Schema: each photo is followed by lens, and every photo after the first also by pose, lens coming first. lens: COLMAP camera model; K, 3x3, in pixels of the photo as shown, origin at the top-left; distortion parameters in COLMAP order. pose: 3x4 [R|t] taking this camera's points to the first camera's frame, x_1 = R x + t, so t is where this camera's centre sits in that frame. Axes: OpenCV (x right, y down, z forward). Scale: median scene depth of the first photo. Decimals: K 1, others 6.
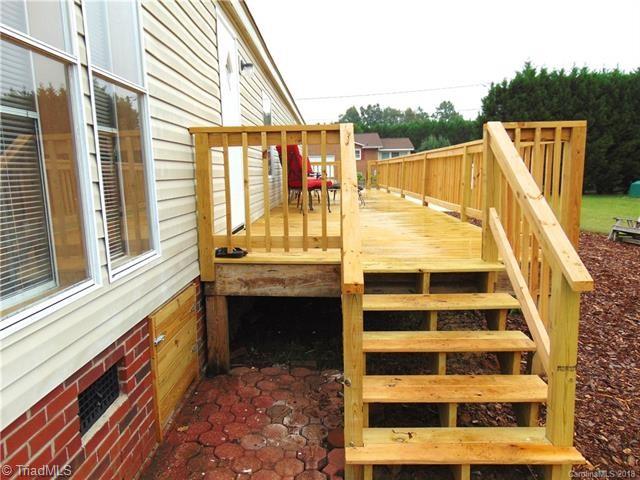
lens RADIAL K [[474.4, 0, 320.5], [0, 474.4, 240.3], [0, 0, 1]] dist [-0.032933, 0.049989]
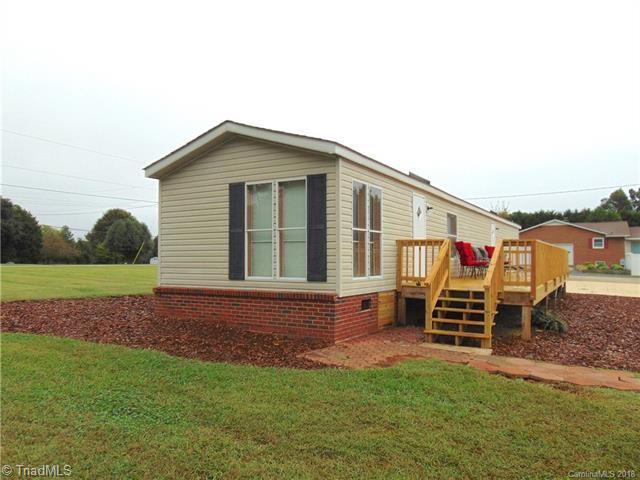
lens RADIAL K [[474.4, 0, 318.5], [0, 474.4, 243.4], [0, 0, 1]] dist [-0.032933, 0.049989]
pose [[0.870559, 0.012478, -0.491906, 0.082702], [-0.096472, 0.984606, -0.145756, 0.029034], [0.482514, 0.174345, 0.858361, -0.194820]]
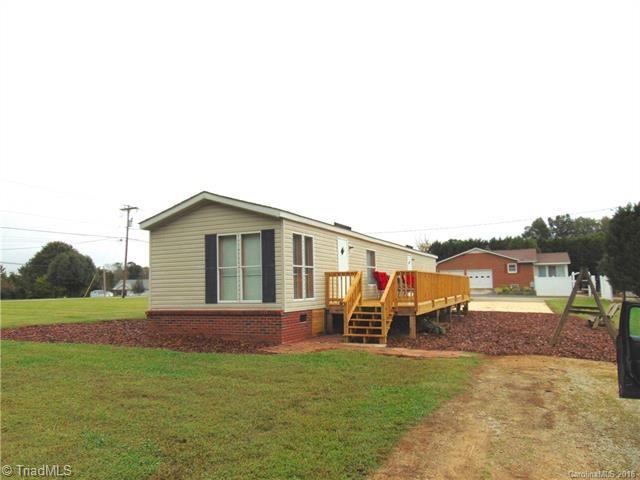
lens RADIAL K [[474.4, 0, 320.3], [0, 474.4, 243.2], [0, 0, 1]] dist [-0.032933, 0.049989]
pose [[0.923302, -0.028124, -0.383043, 0.138377], [-0.059386, 0.974868, -0.214723, 0.044349], [0.379455, 0.221002, 0.898427, -0.303092]]
